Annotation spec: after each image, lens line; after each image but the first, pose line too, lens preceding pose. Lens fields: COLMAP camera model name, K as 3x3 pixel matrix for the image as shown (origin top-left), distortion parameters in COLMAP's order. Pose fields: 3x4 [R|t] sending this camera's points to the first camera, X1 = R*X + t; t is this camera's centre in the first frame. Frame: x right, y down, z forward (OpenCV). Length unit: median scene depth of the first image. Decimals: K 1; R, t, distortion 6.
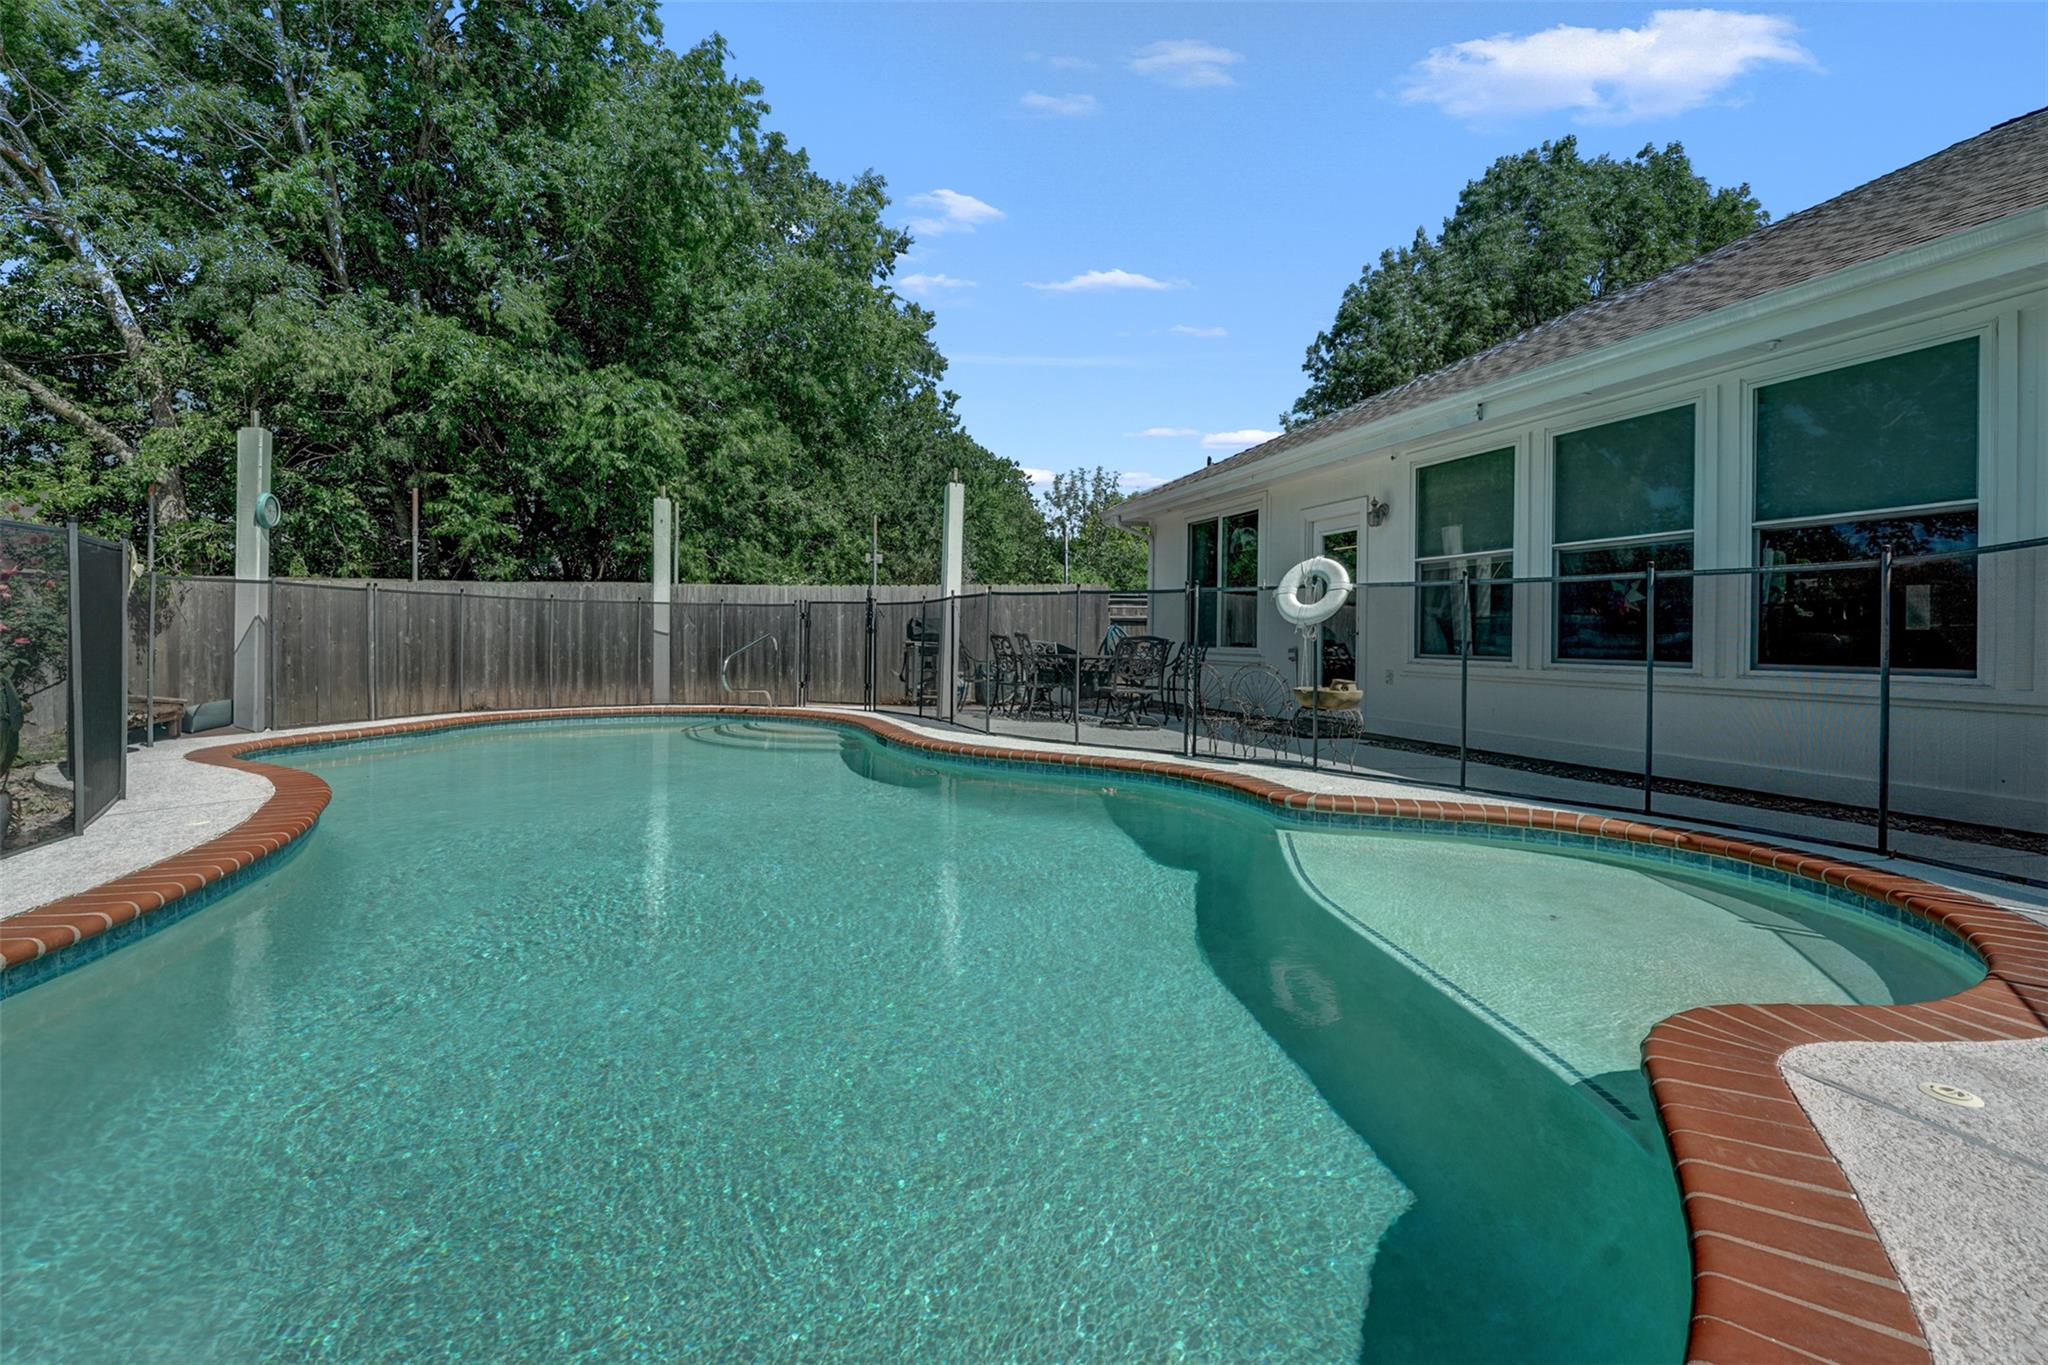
lens RADIAL K [[864.1, 0, 1028.9], [0, 864.1, 648.3], [0, 0, 1]] dist [-0.014329, 0.000087]
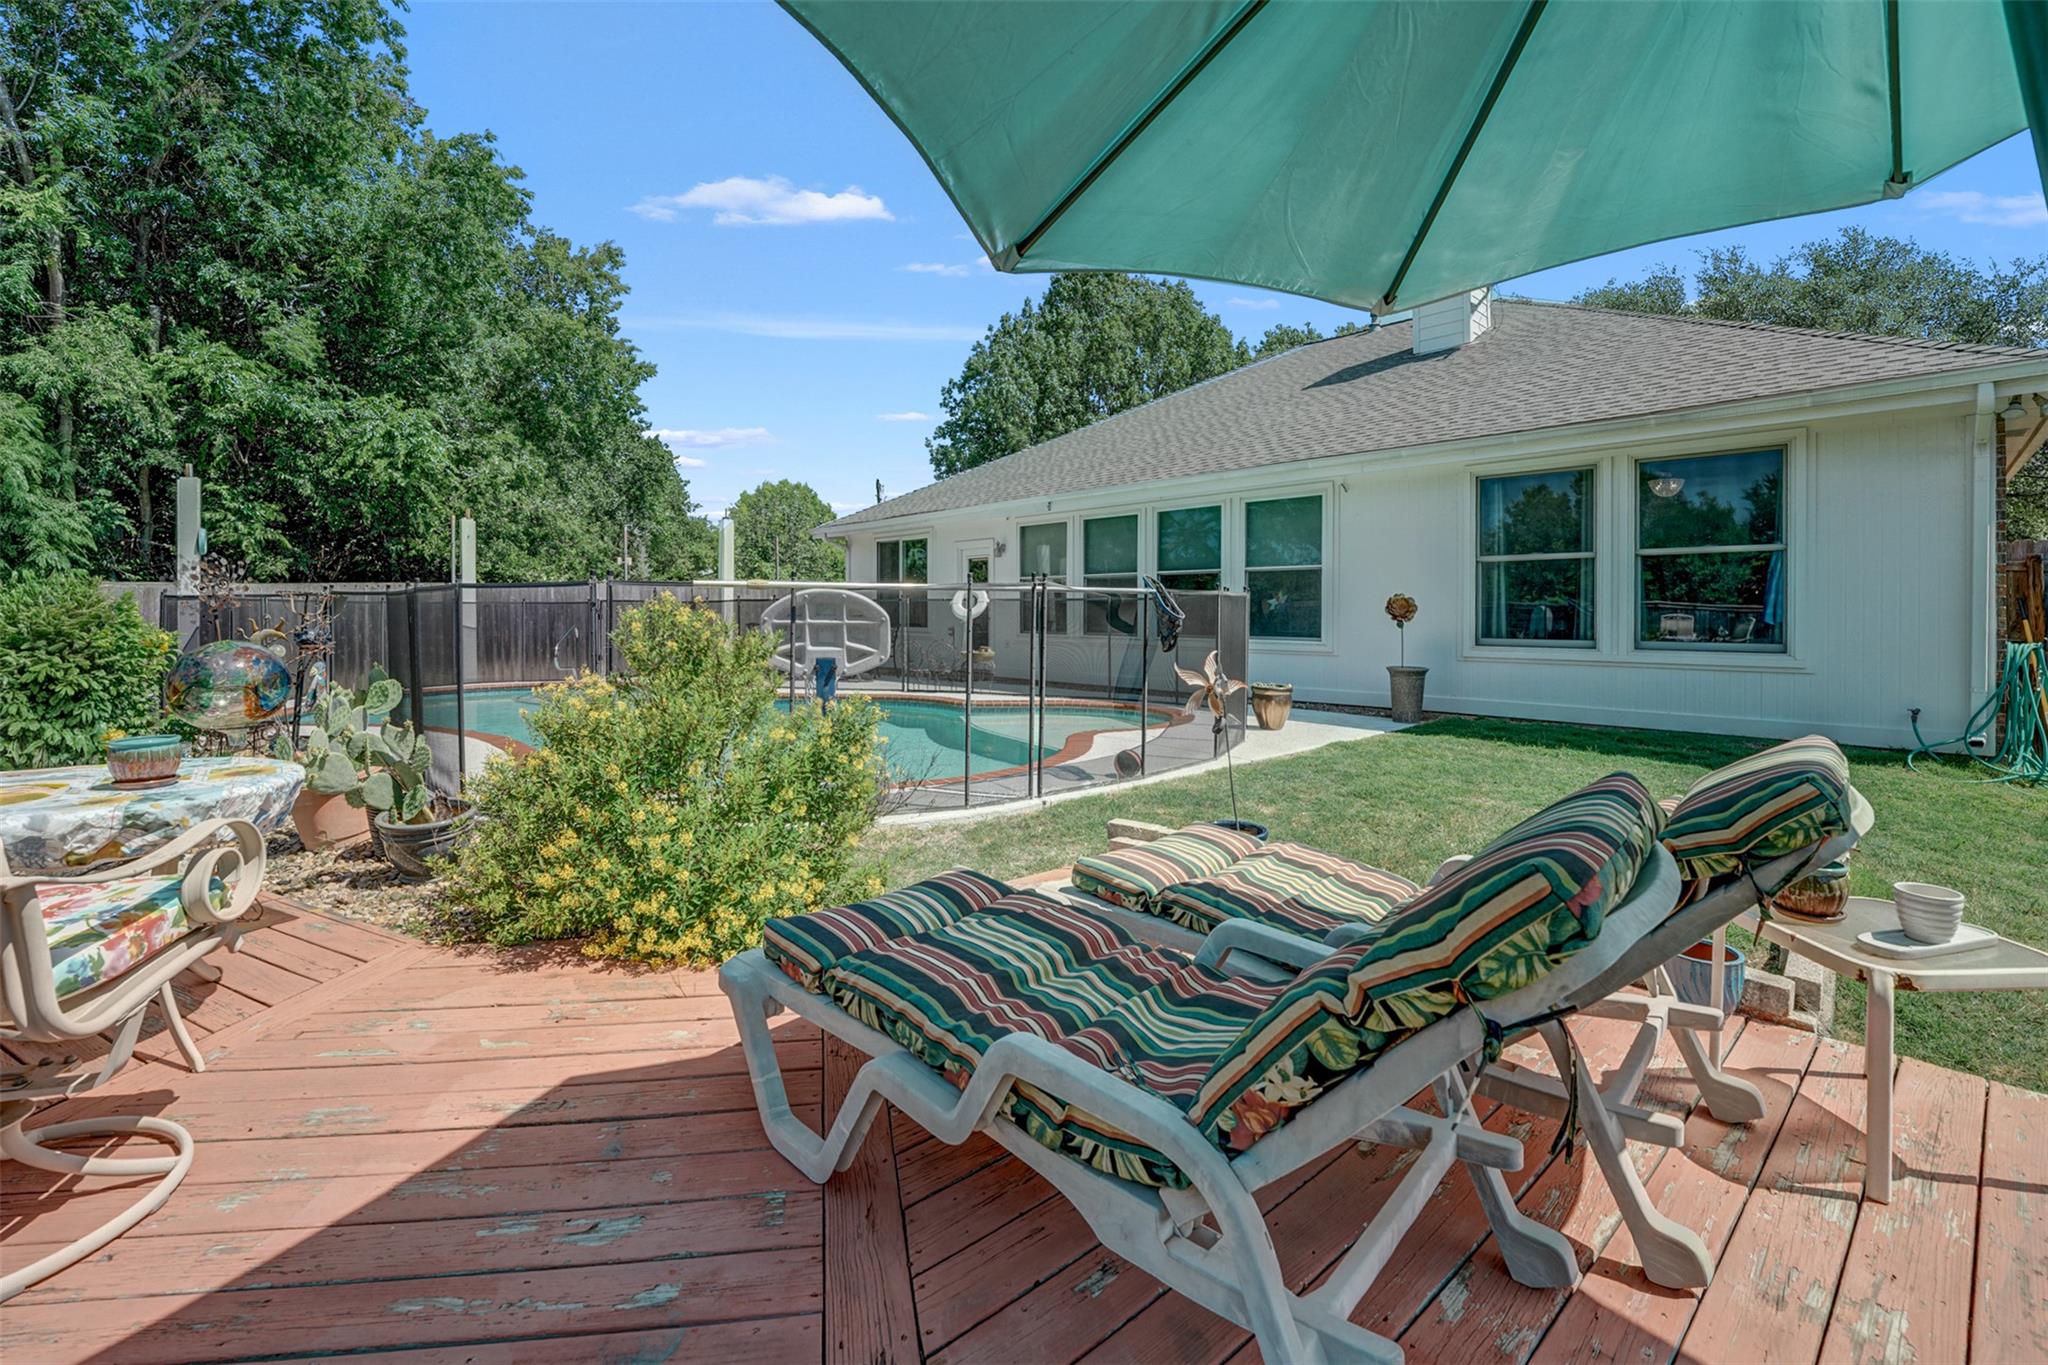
lens RADIAL K [[838.2, 0, 1025.5], [0, 838.2, 628.8], [0, 0, 1]] dist [-0.018550, -0.000048]
pose [[0.913868, -0.022762, 0.405373, -0.158984], [0.017990, 0.999717, 0.015579, -0.016065], [-0.405613, -0.006944, 0.914018, -0.383242]]
